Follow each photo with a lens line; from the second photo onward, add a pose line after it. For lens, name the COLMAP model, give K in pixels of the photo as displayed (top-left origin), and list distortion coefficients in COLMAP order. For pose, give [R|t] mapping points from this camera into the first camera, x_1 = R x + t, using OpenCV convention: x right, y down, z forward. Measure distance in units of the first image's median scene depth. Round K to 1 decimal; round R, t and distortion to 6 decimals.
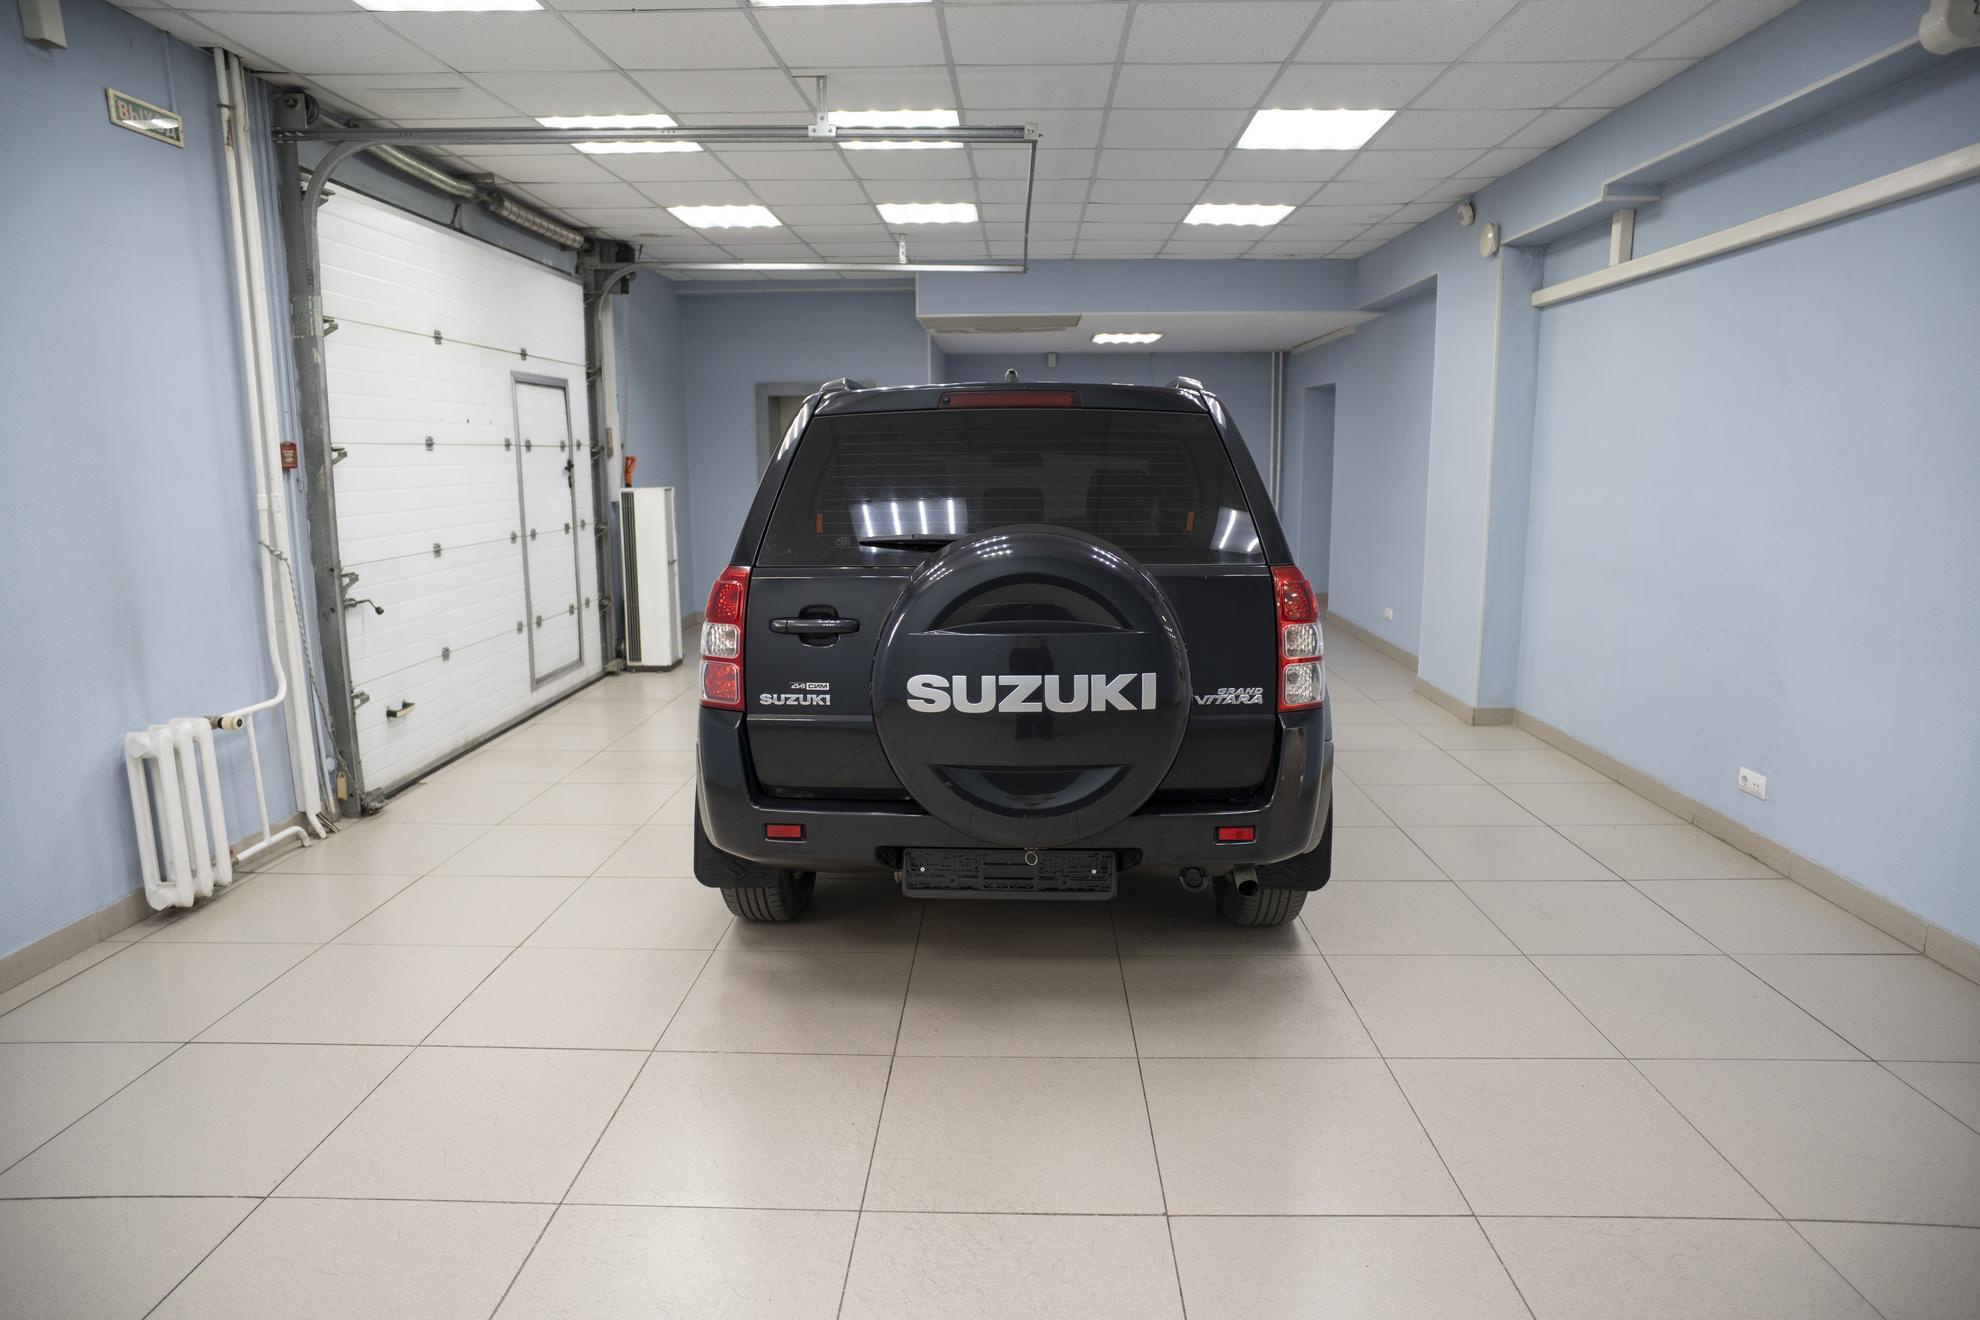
lens RADIAL K [[1175.8, 0, 985.1], [0, 1175.8, 661.6], [0, 0, 1]] dist [-0.054198, 0.043369]
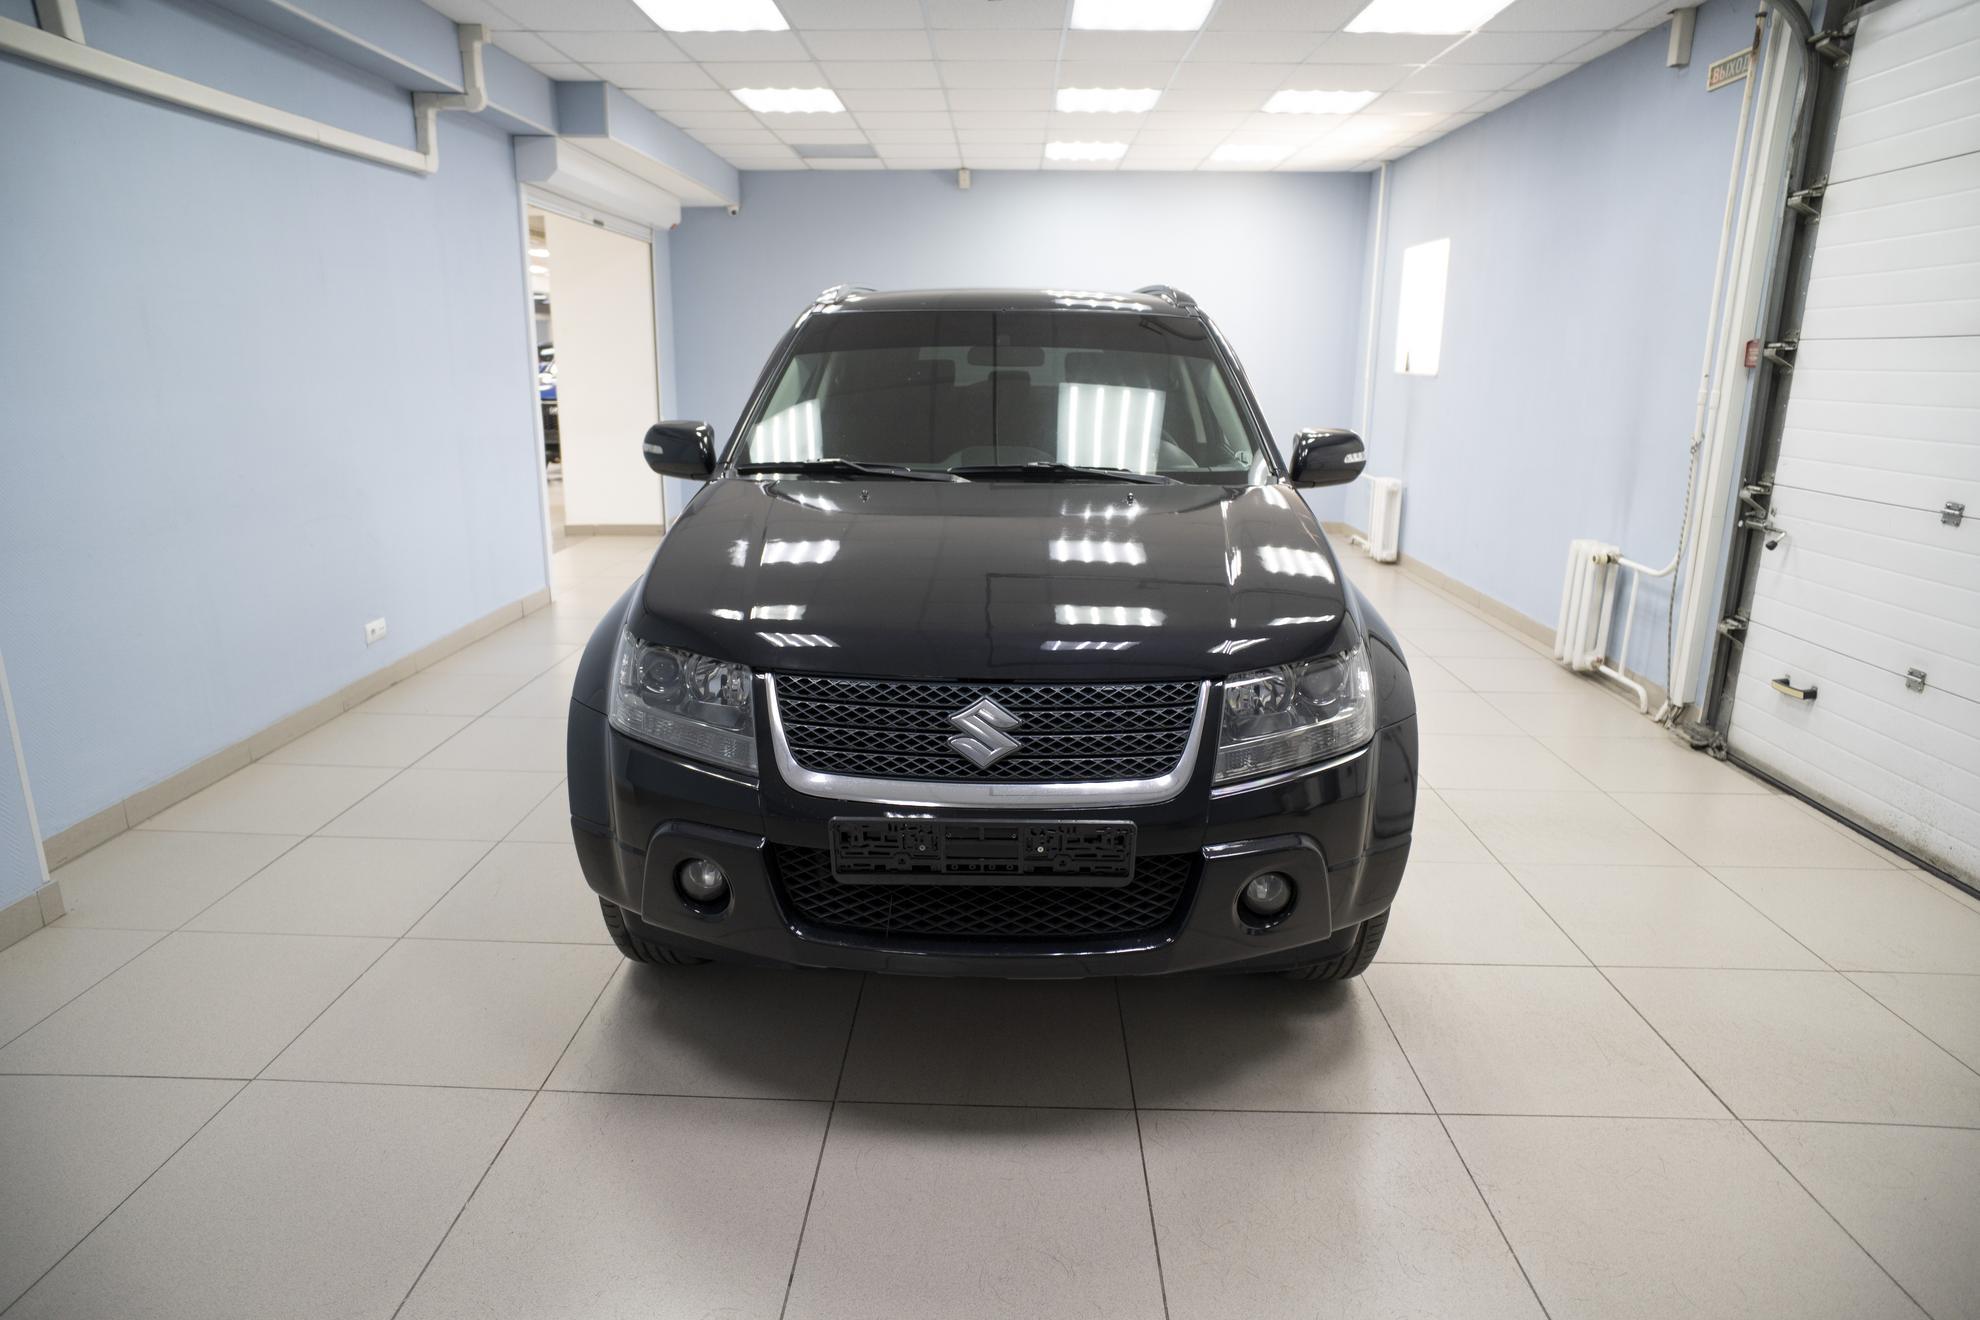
lens RADIAL K [[1175.8, 0, 983.6], [0, 1175.8, 666.1], [0, 0, 1]] dist [-0.054198, 0.043369]
pose [[-0.999989, -0.003142, -0.003546, 0.041895], [-0.004357, 0.903855, 0.427816, -0.305659], [0.001861, 0.427827, -0.903859, 1.720056]]
